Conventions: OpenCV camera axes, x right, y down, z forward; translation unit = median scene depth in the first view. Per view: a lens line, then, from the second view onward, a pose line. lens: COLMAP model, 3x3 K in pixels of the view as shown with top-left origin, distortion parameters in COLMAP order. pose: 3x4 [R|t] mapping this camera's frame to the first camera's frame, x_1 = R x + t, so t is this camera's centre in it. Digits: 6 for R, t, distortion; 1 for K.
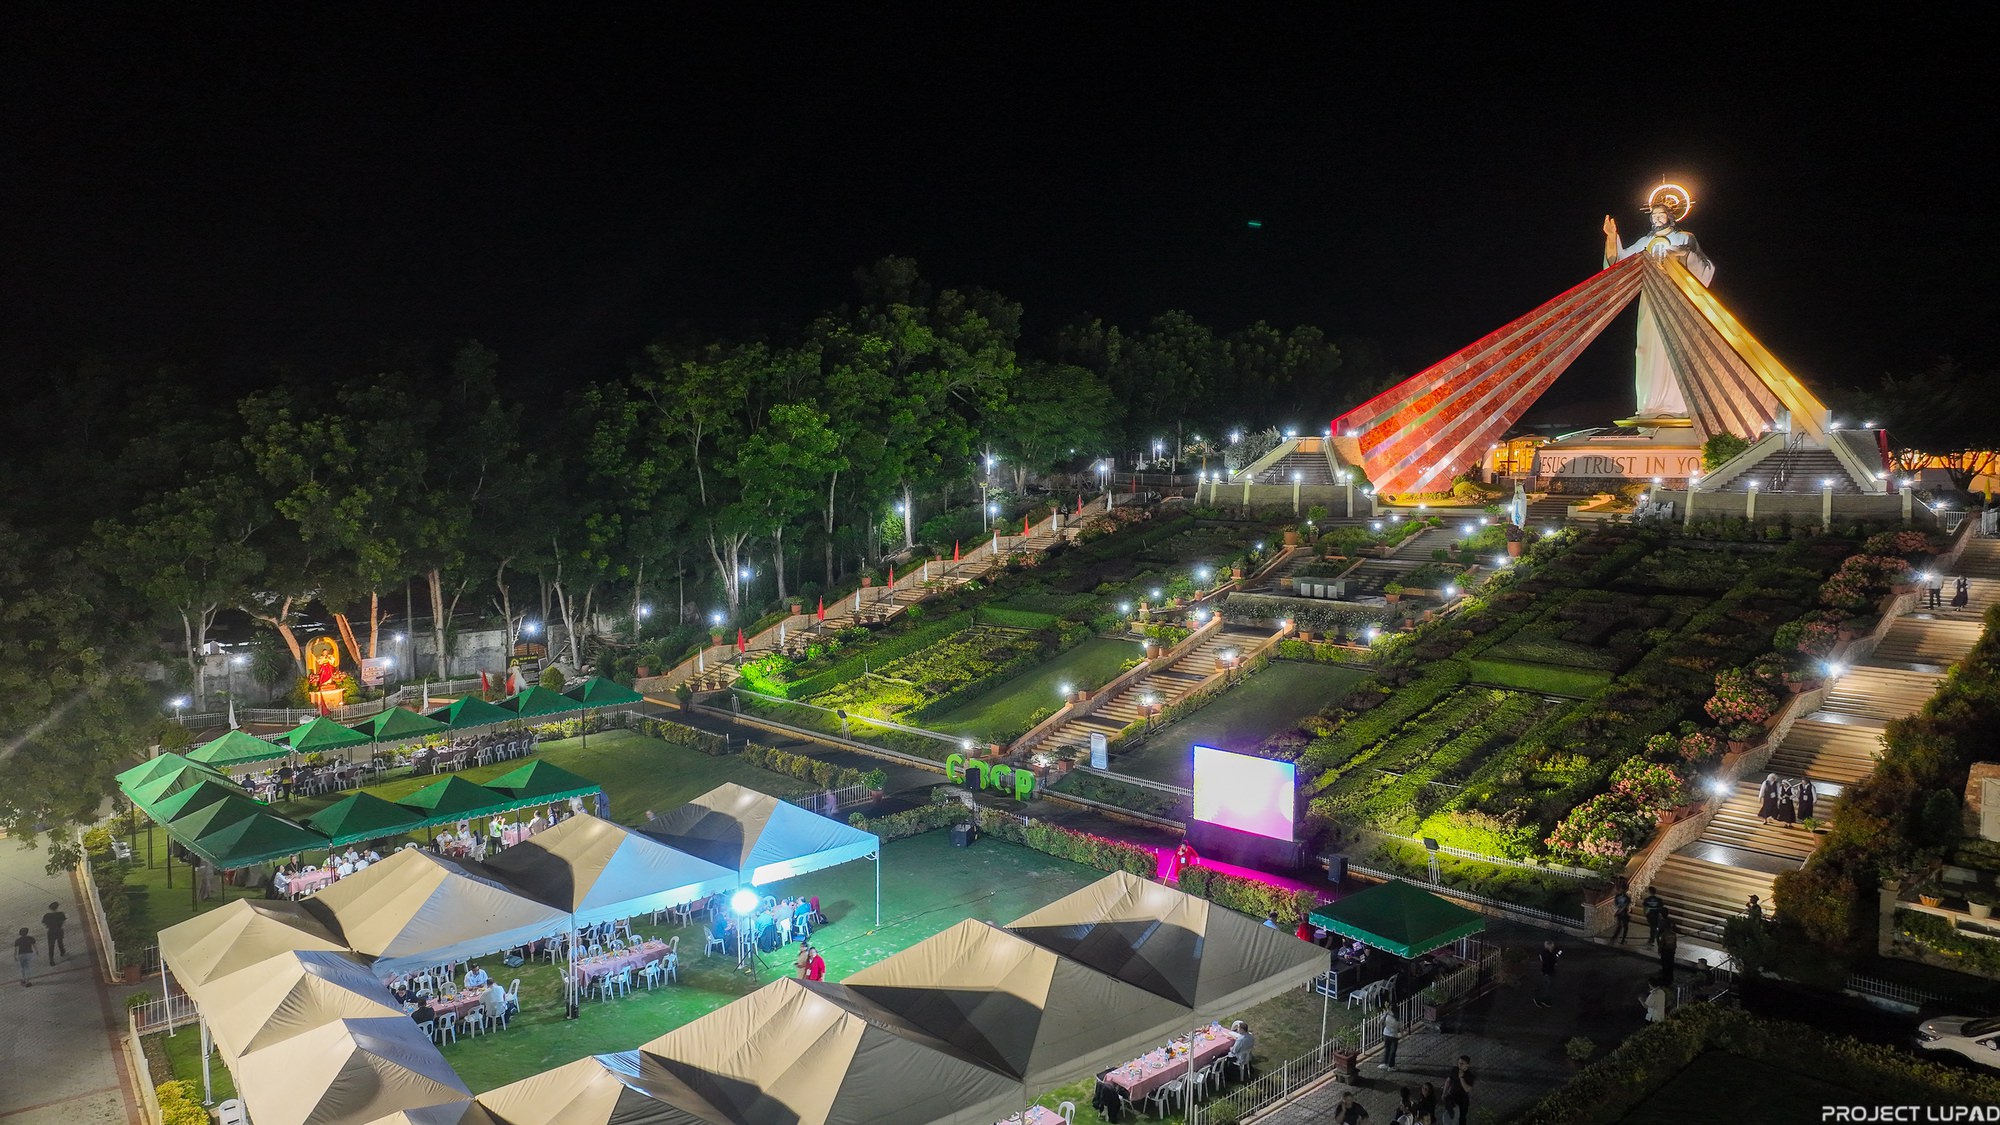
lens RADIAL K [[1405.9, 0, 1000.0], [0, 1405.9, 562.5], [0, 0, 1]] dist [0.002698, 0.011033]
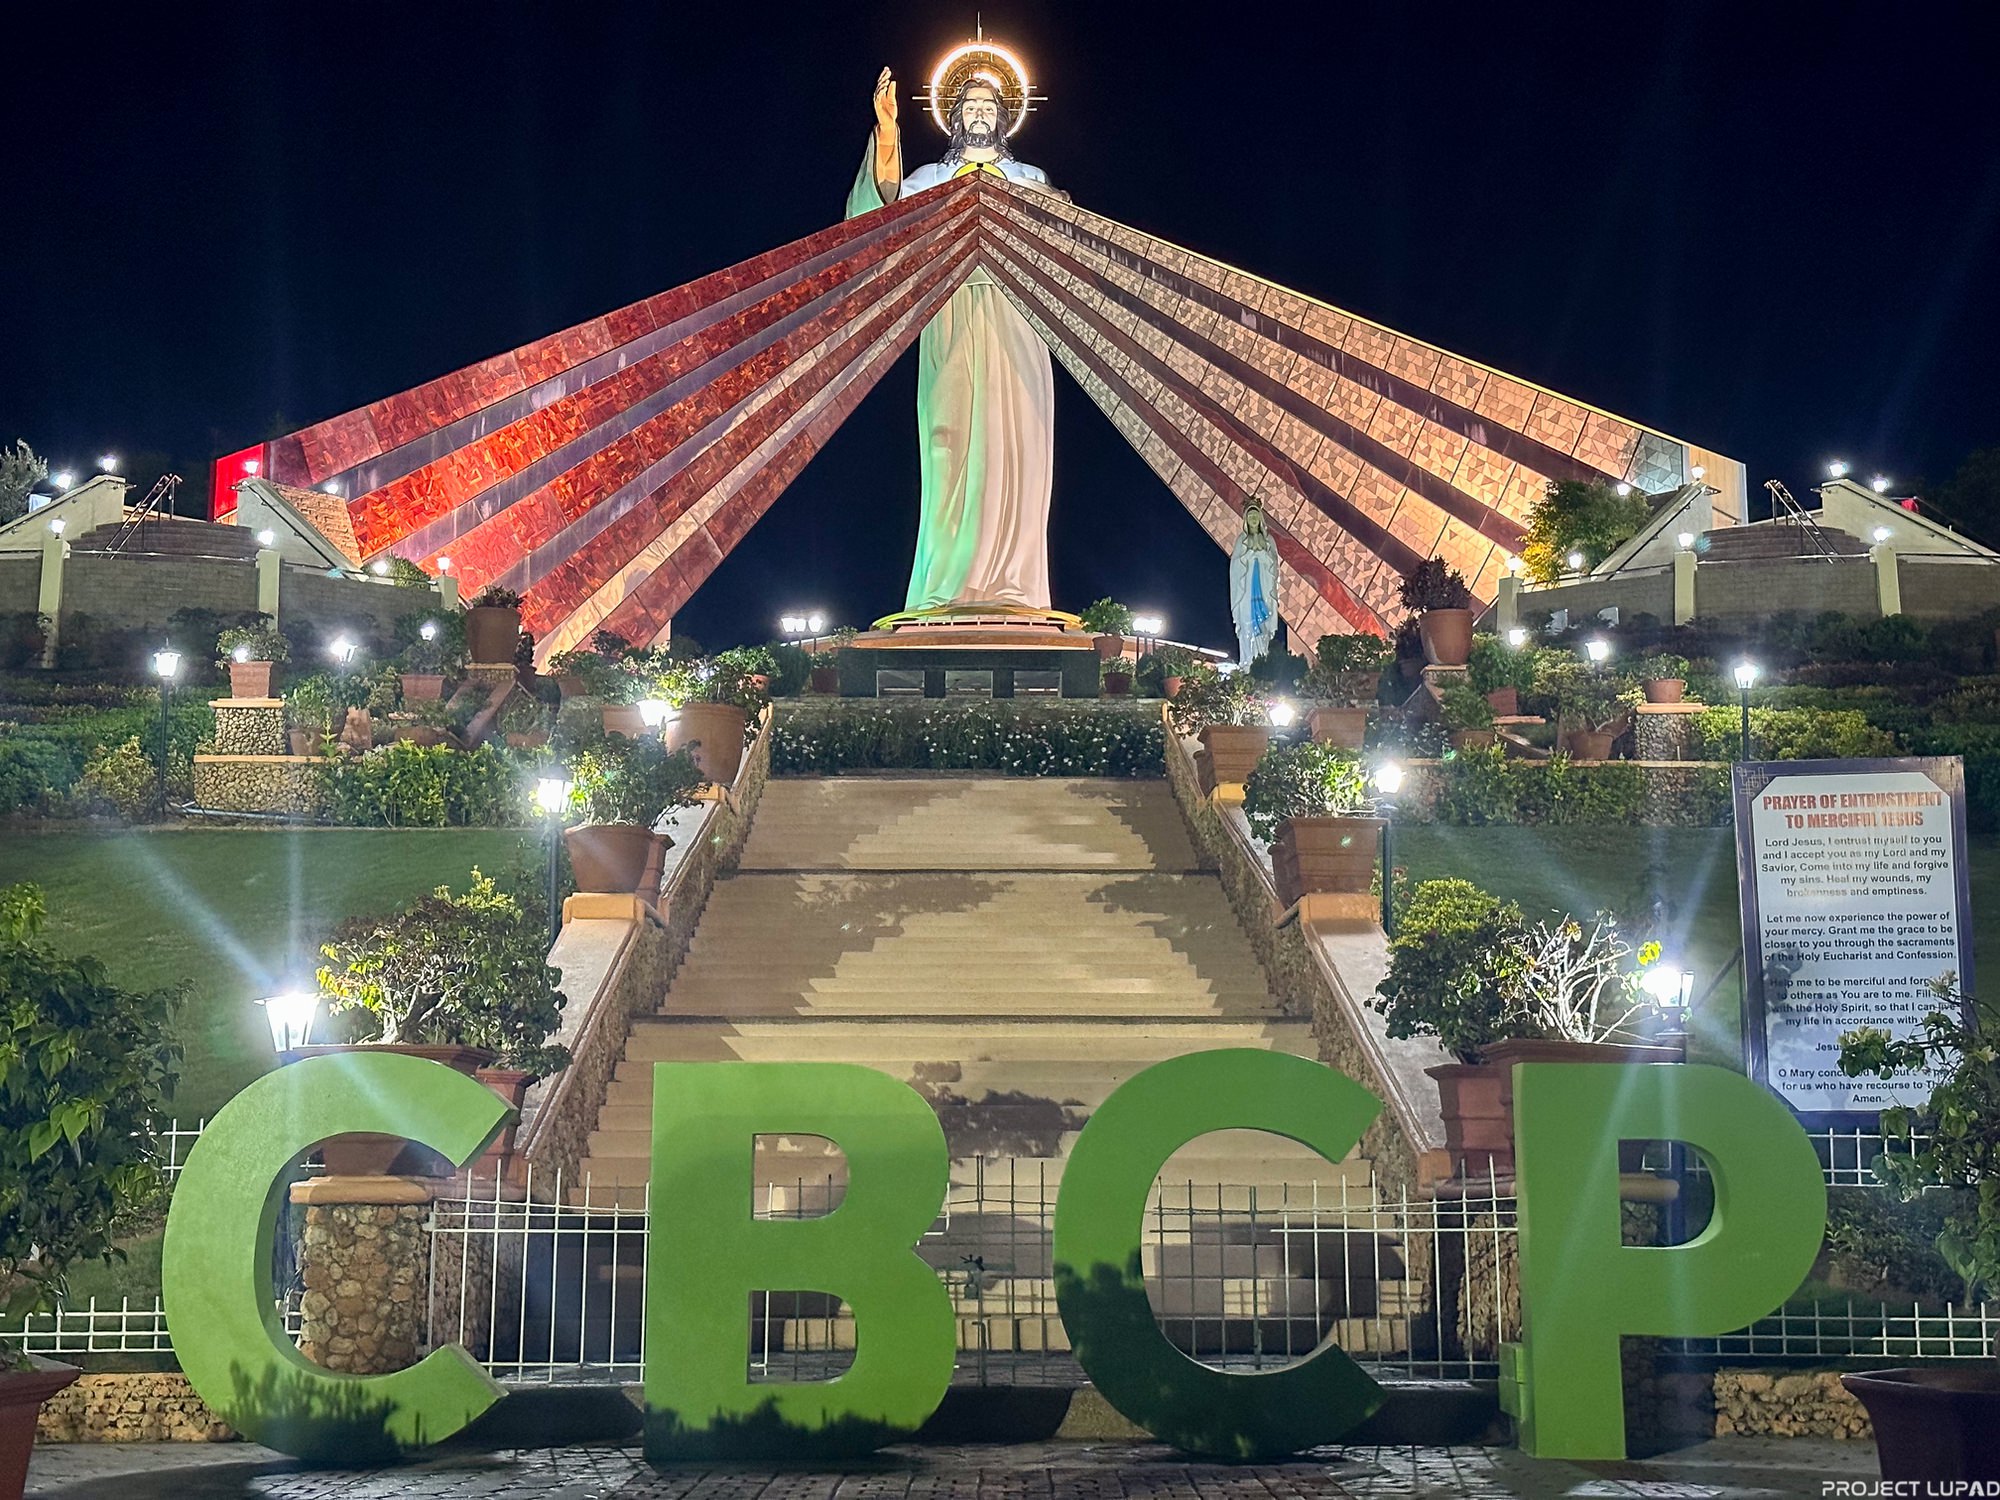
lens RADIAL K [[2793.4, 0, 1000.0], [0, 2793.4, 750.0], [0, 0, 1]] dist [0.167554, 0.007134]
pose [[0.676858, 0.118143, 0.726571, -0.079619], [0.055247, 0.976100, -0.210184, 0.097068], [-0.734038, 0.182406, 0.654154, 0.542289]]
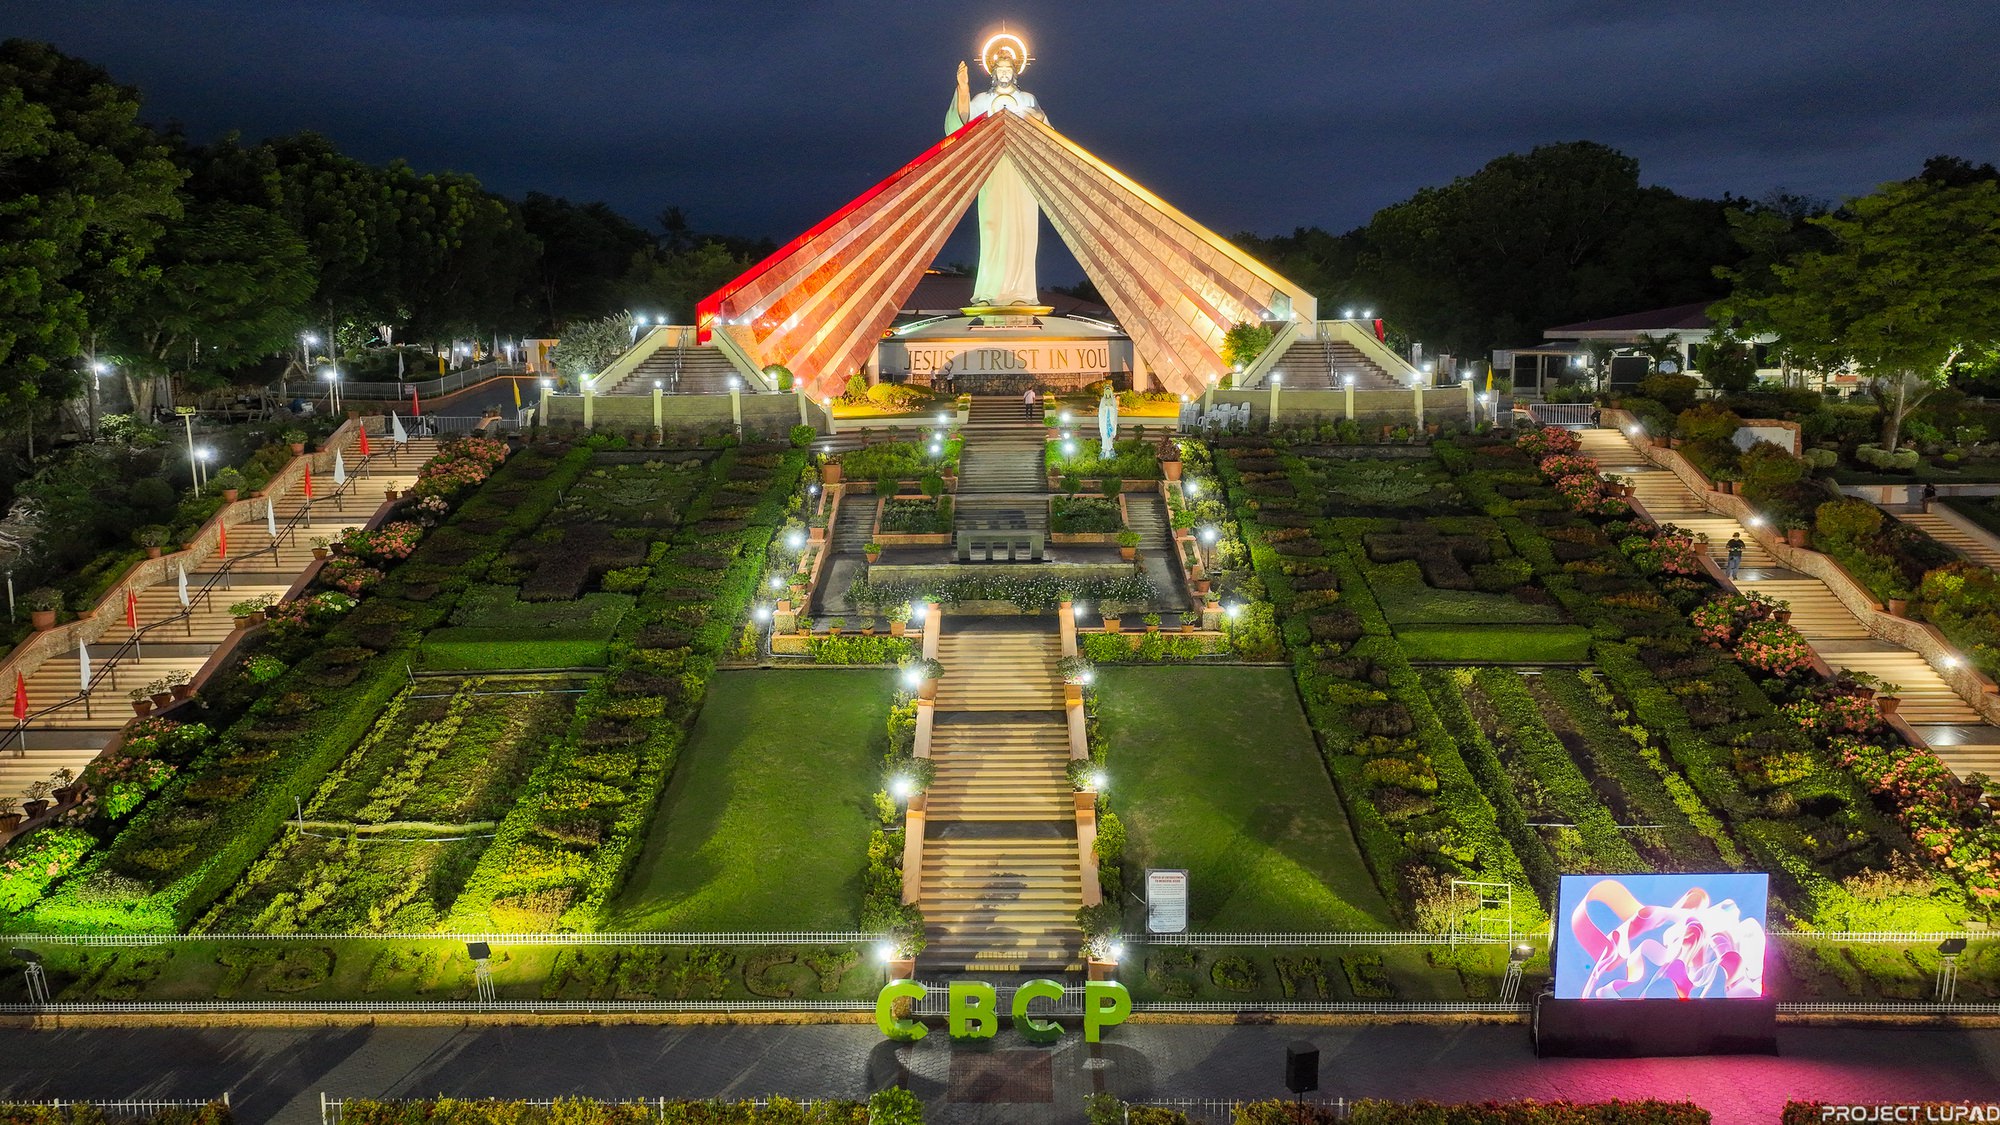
lens RADIAL K [[1443.3, 0, 991.8], [0, 1443.3, 560.6], [0, 0, 1]] dist [0.005009, 0.001581]
pose [[0.692135, -0.114736, 0.712590, -0.219872], [0.062279, 0.993096, 0.099409, -0.035741], [-0.719076, -0.024425, 0.694502, 0.396212]]
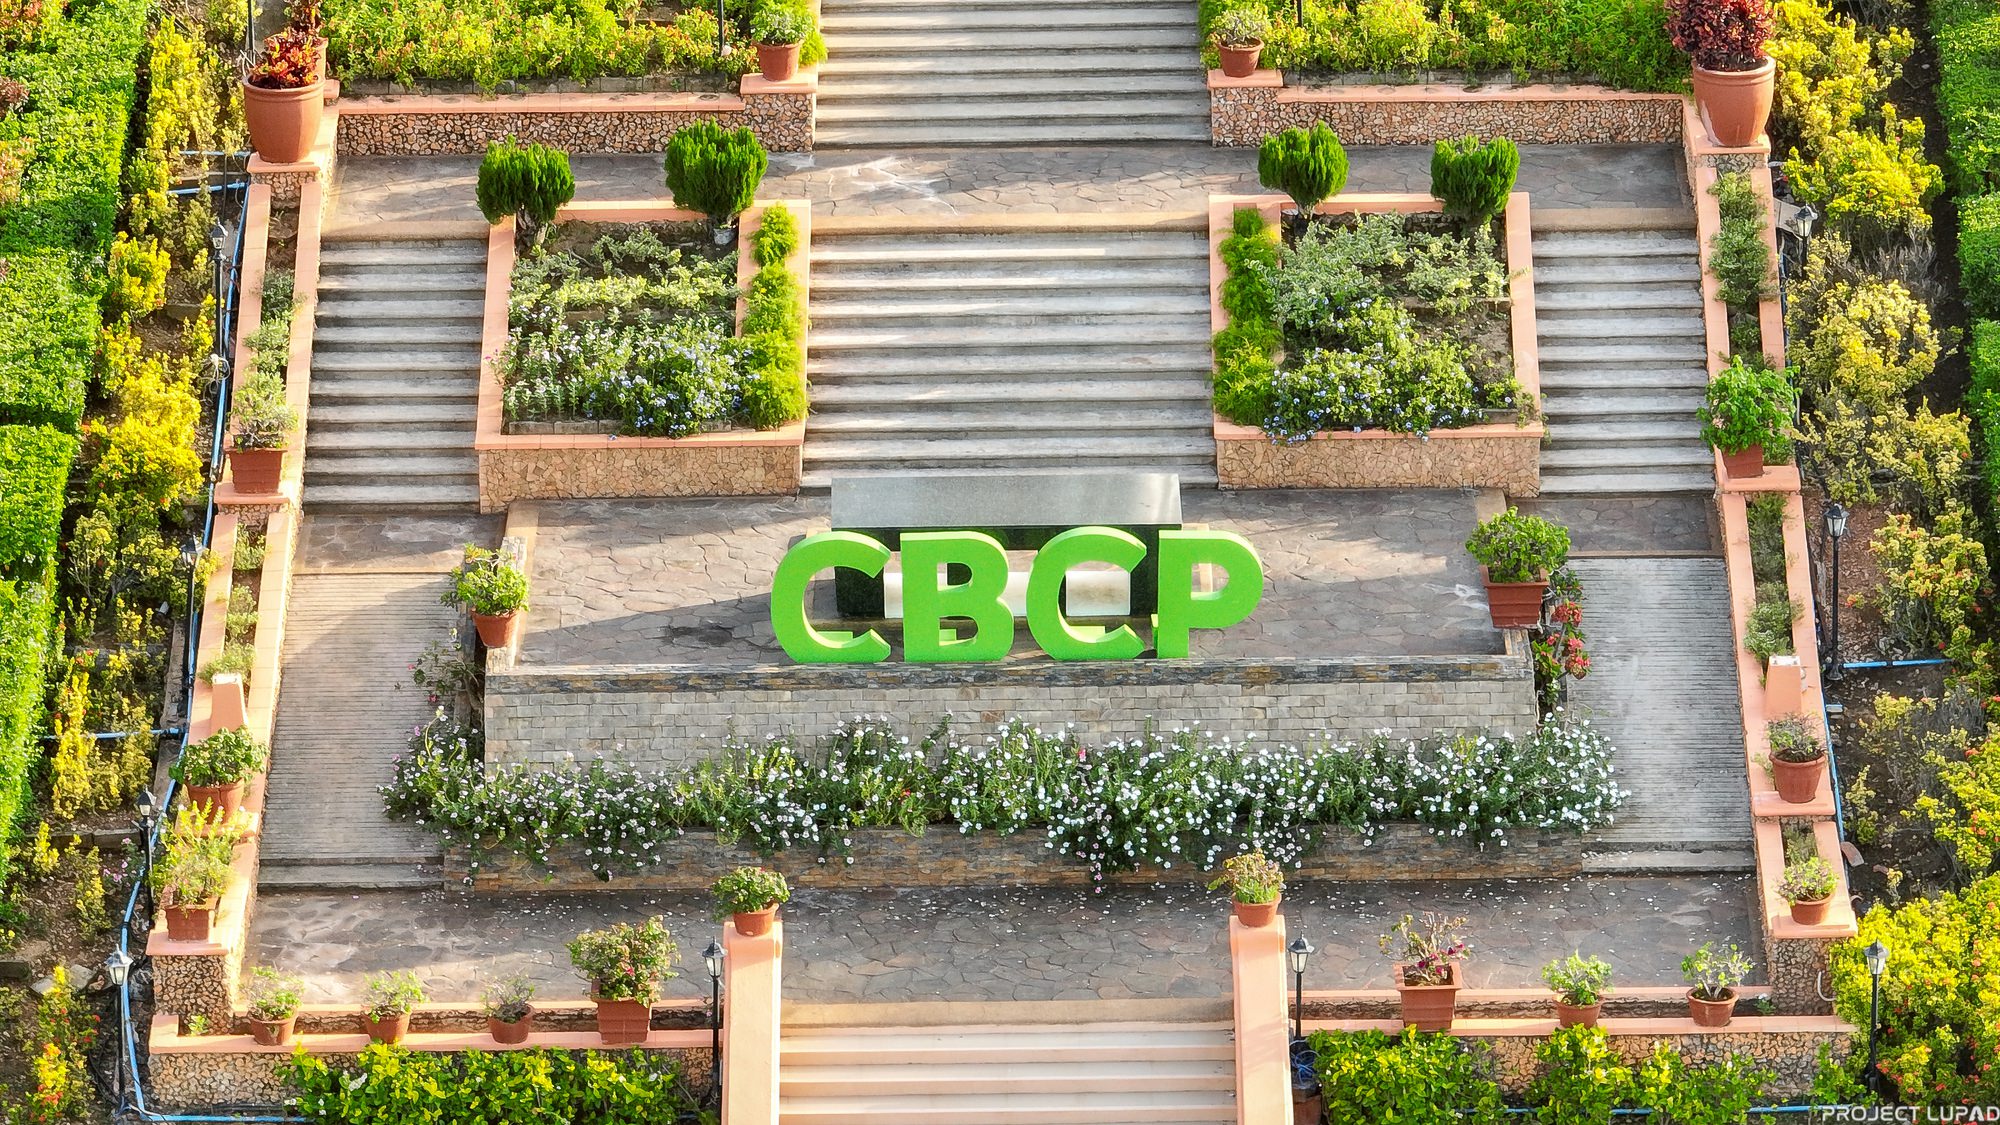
lens RADIAL K [[10196.3, 0, 1000.0], [0, 10196.3, 562.5], [0, 0, 1]] dist [-0.239062, -6.289590]
pose [[0.686345, -0.253446, 0.681686, -0.486790], [0.063563, 0.954631, 0.290928, -0.269058], [-0.724493, -0.156347, 0.671316, 0.124834]]
